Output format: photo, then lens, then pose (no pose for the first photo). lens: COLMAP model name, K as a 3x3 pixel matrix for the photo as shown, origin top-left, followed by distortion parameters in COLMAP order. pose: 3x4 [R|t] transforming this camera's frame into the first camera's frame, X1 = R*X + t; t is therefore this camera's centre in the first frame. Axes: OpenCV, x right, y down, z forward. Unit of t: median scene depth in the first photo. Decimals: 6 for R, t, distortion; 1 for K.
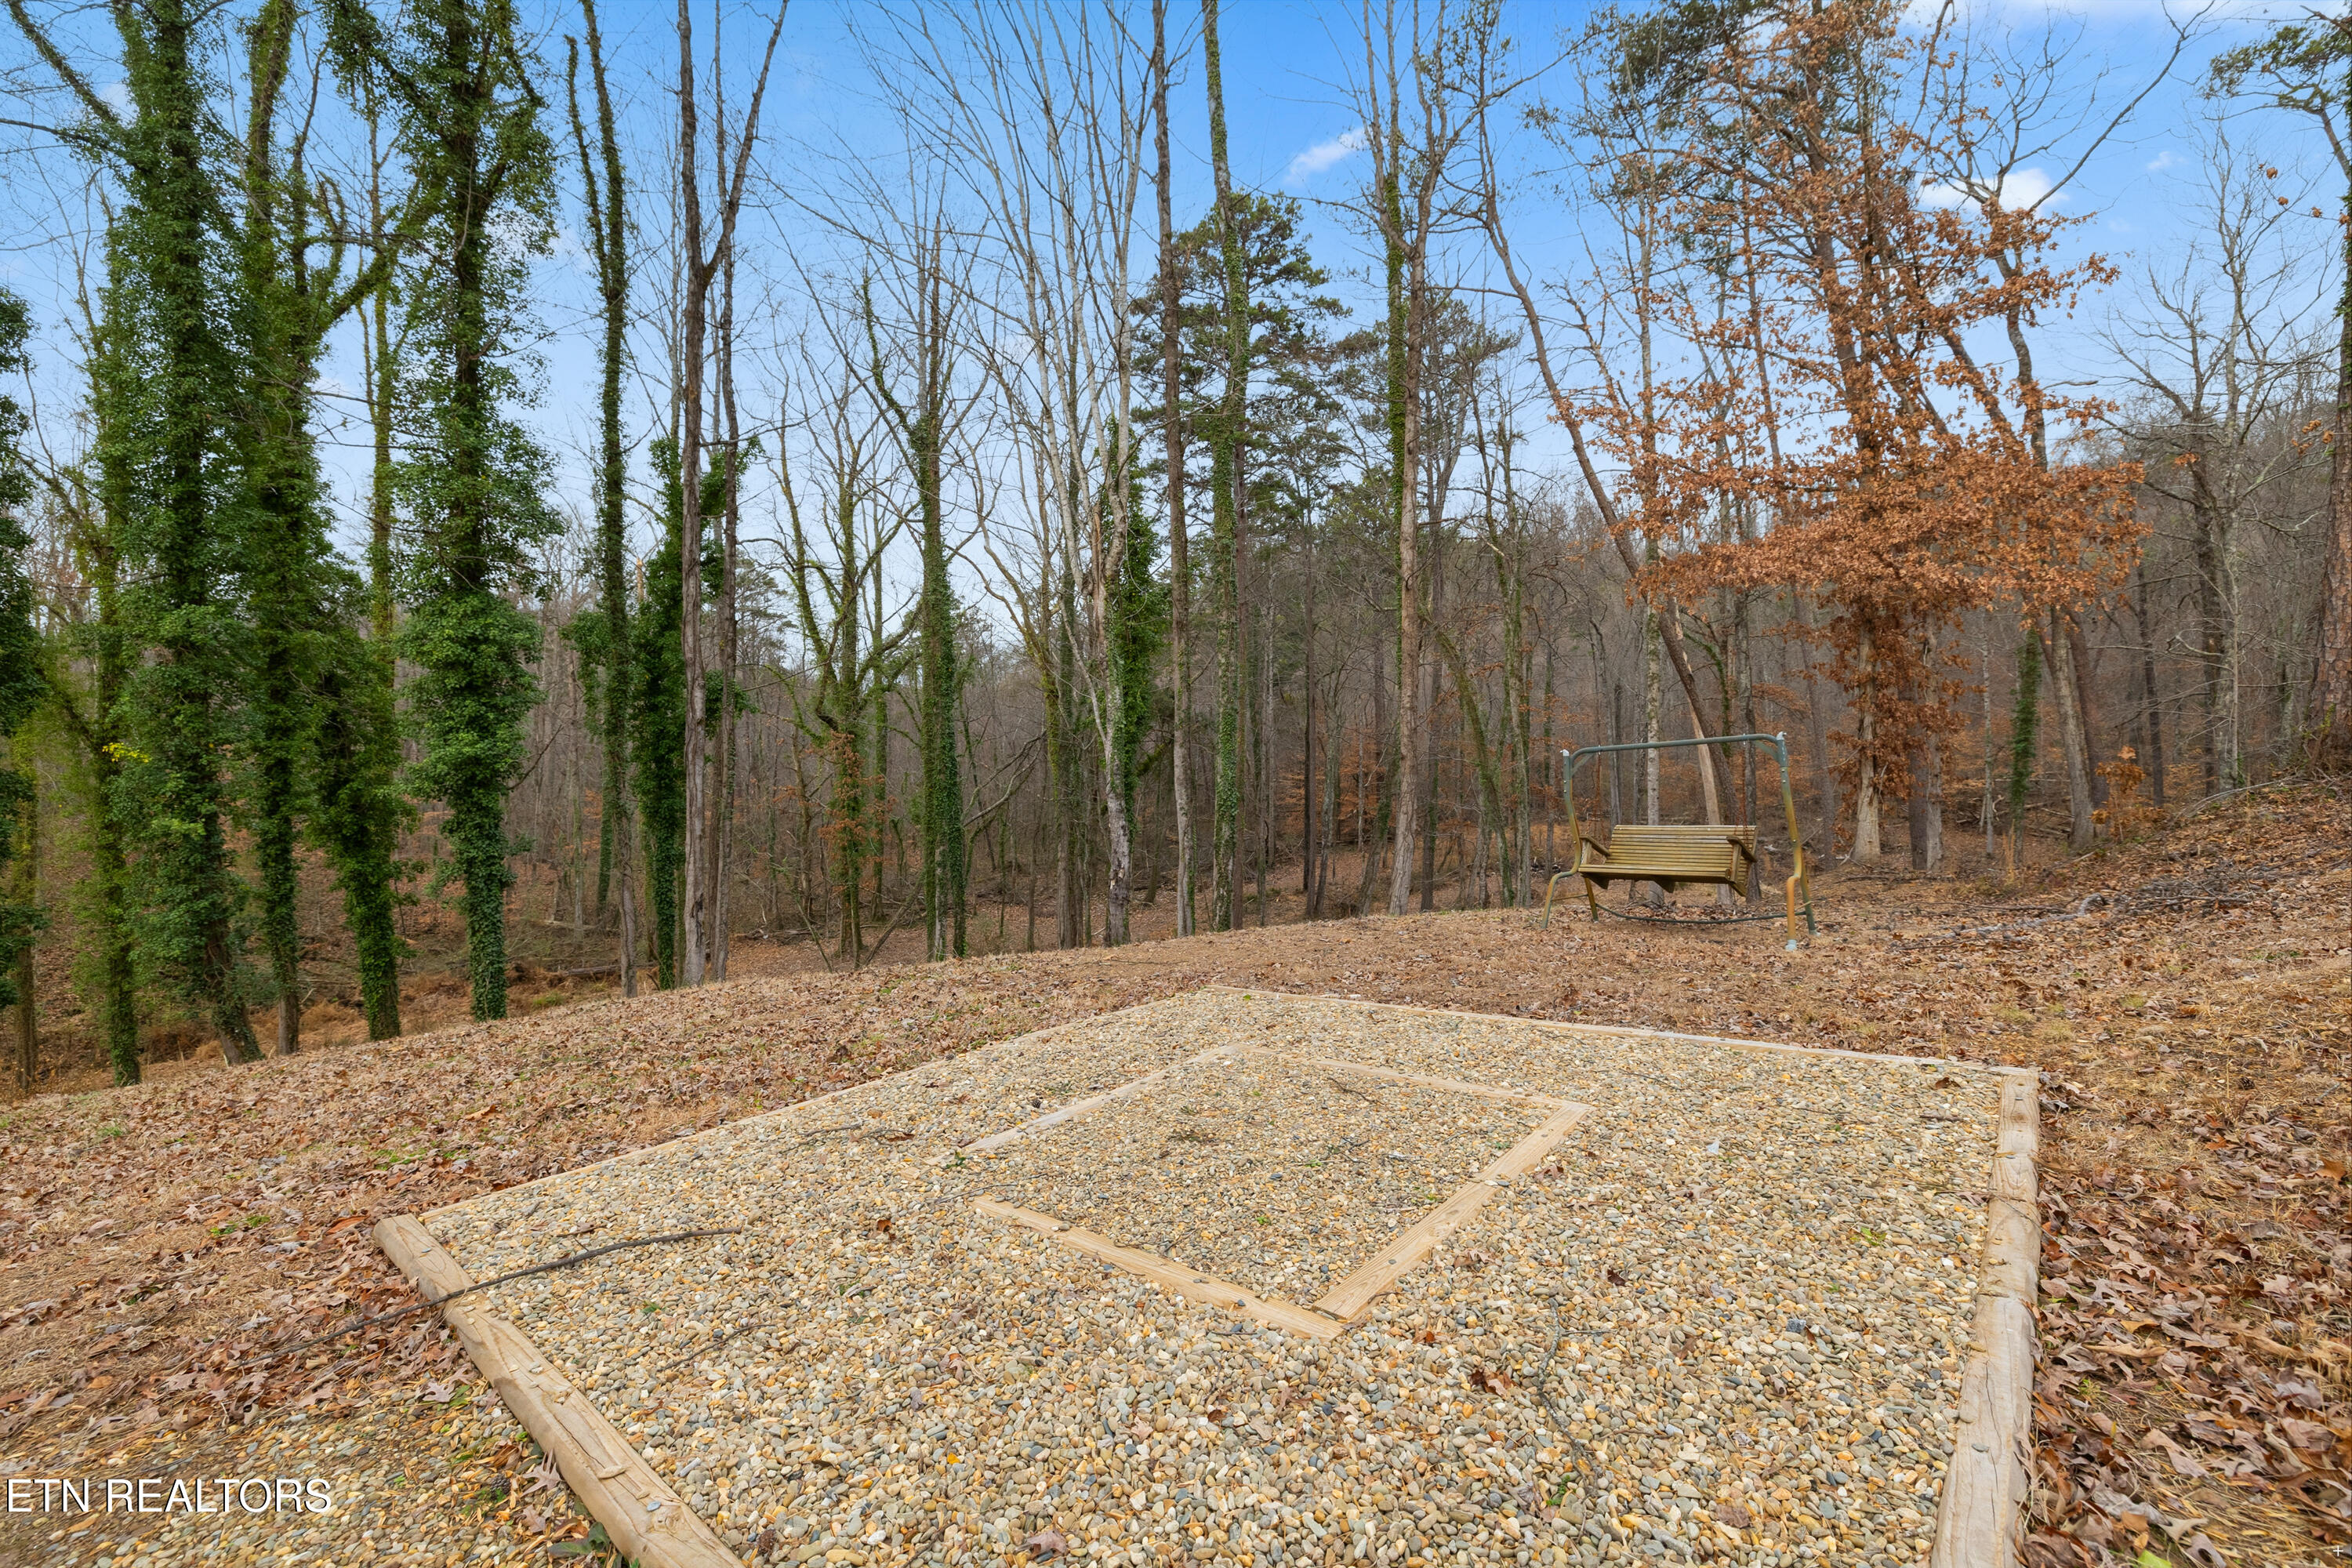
lens RADIAL K [[974.7, 0, 1172.9], [0, 974.7, 777.4], [0, 0, 1]] dist [0.003205, 0.000023]
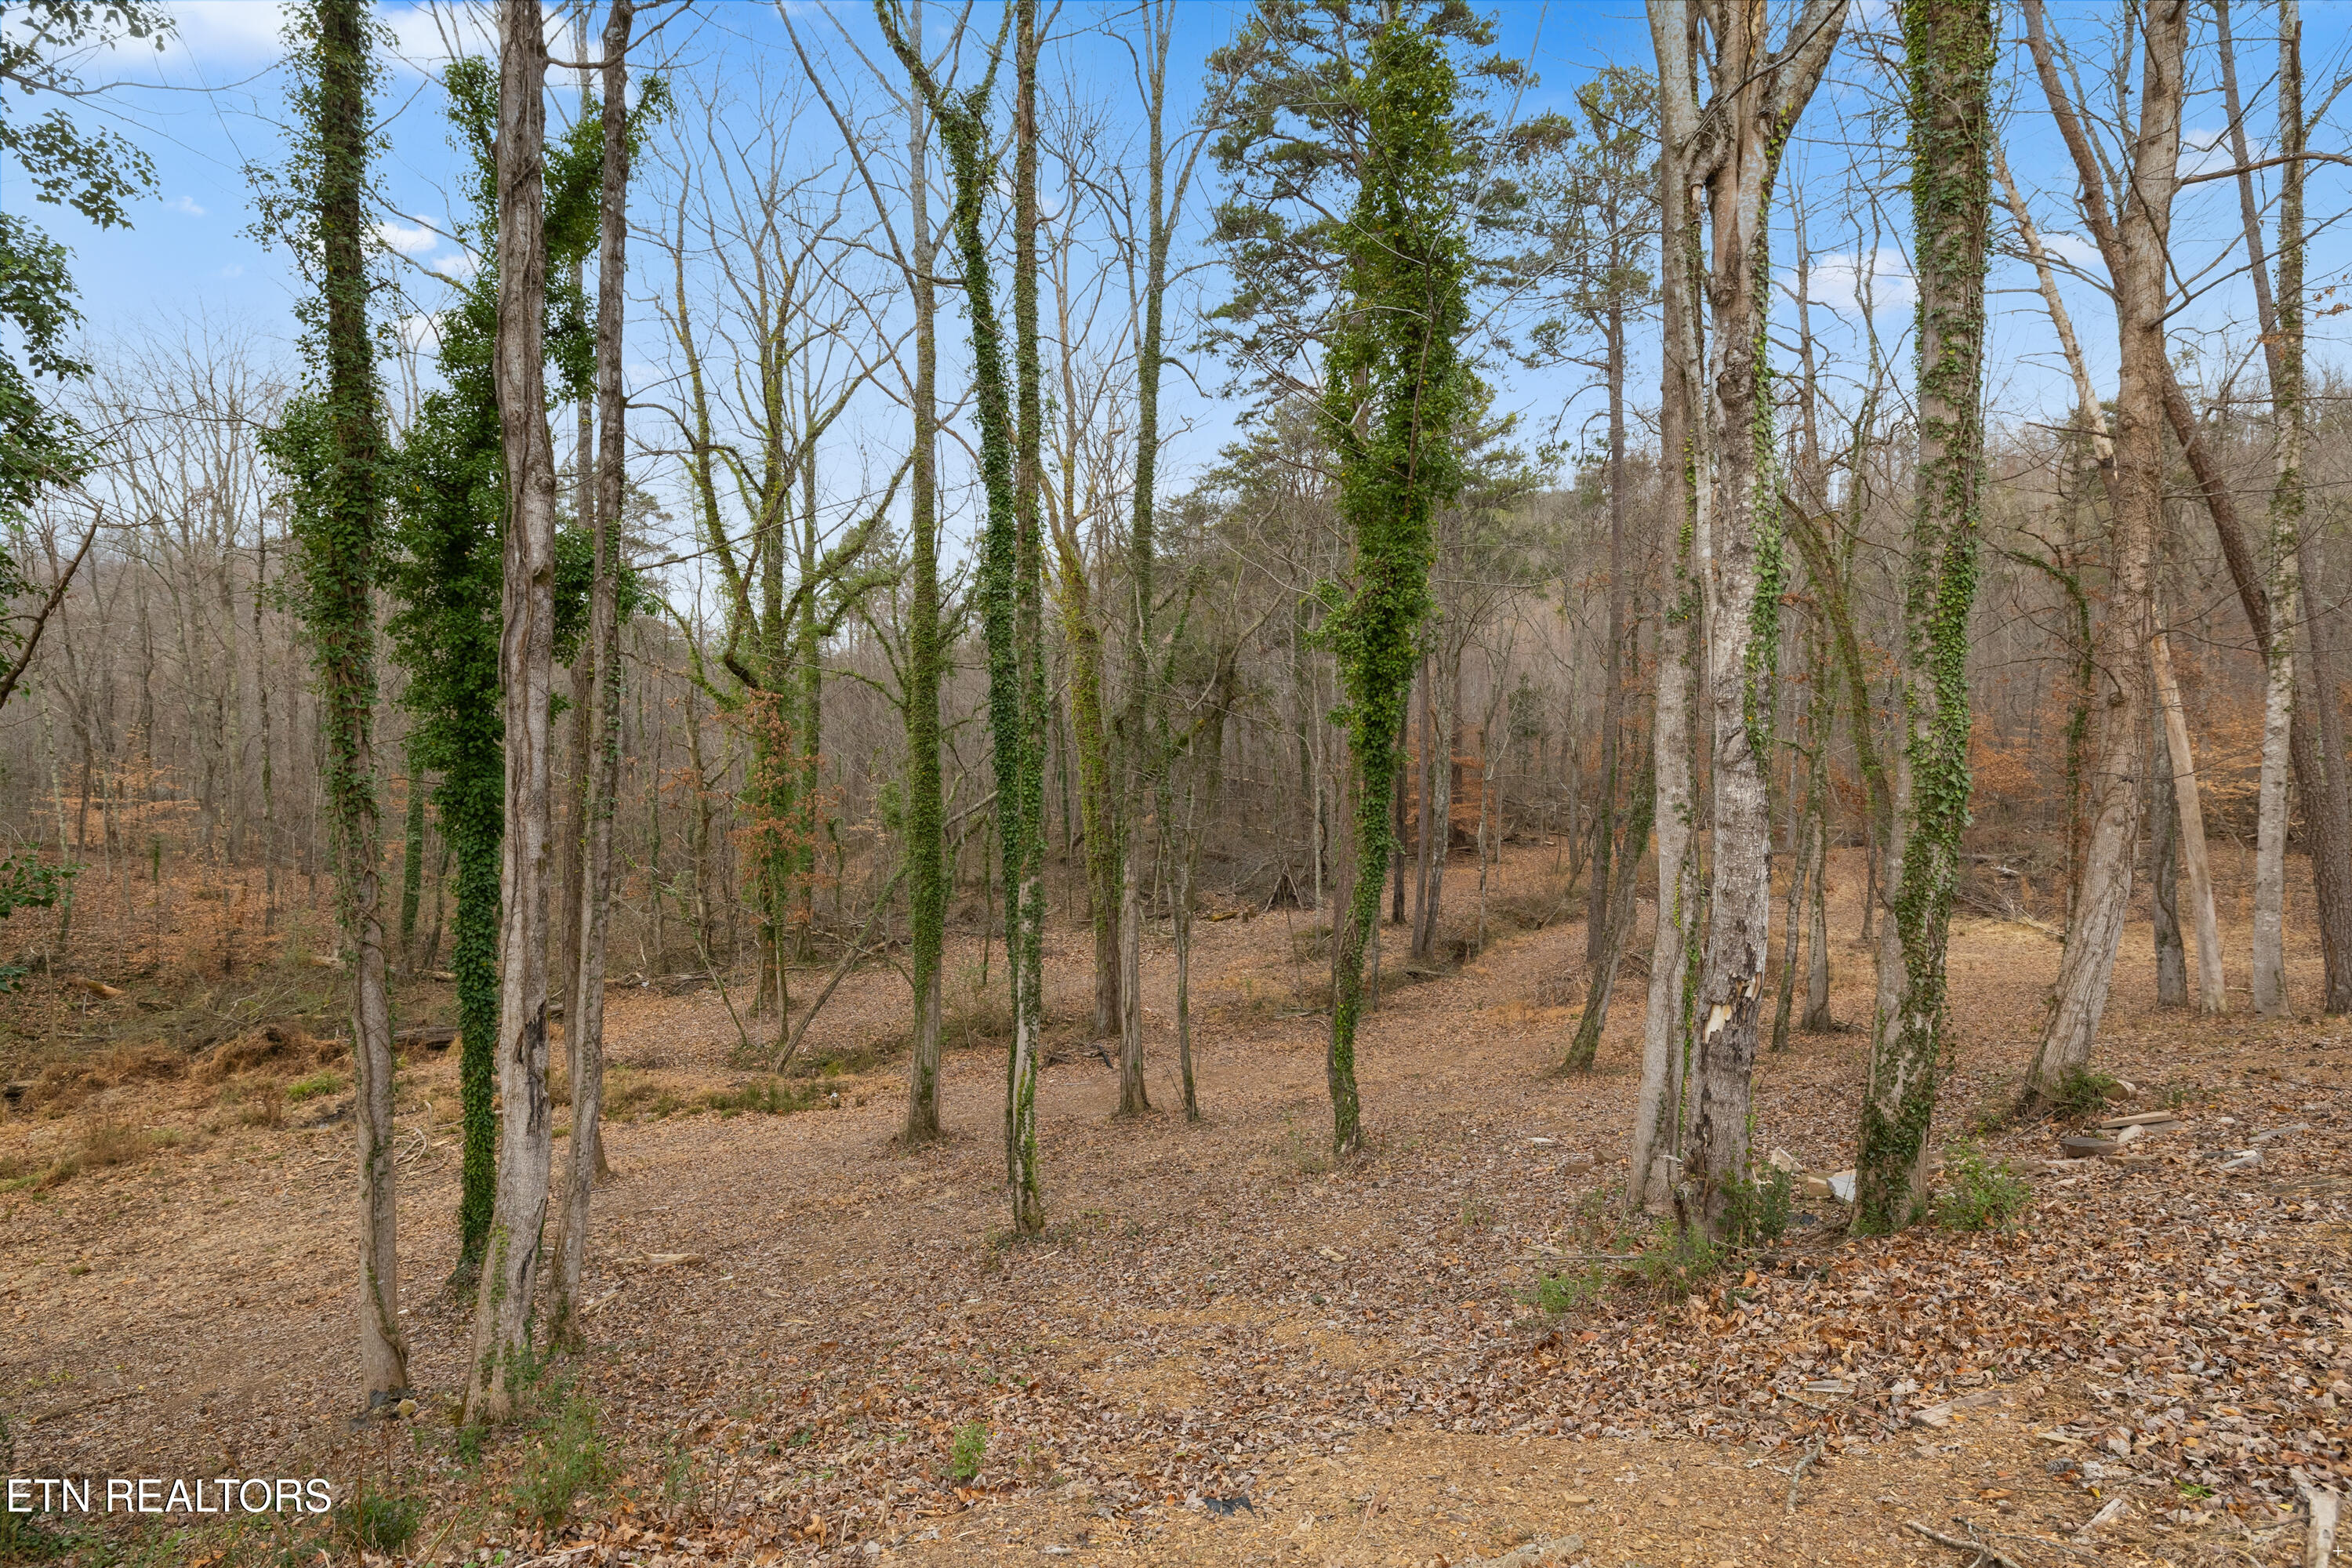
lens RADIAL K [[1166.8, 0, 1186.2], [0, 1166.8, 790.5], [0, 0, 1]] dist [0.000347, 0.000202]
pose [[0.998904, 0.013434, 0.044845, -0.081172], [-0.014116, 0.999789, 0.014914, 0.006818], [-0.044635, -0.015530, 0.998883, 0.171995]]
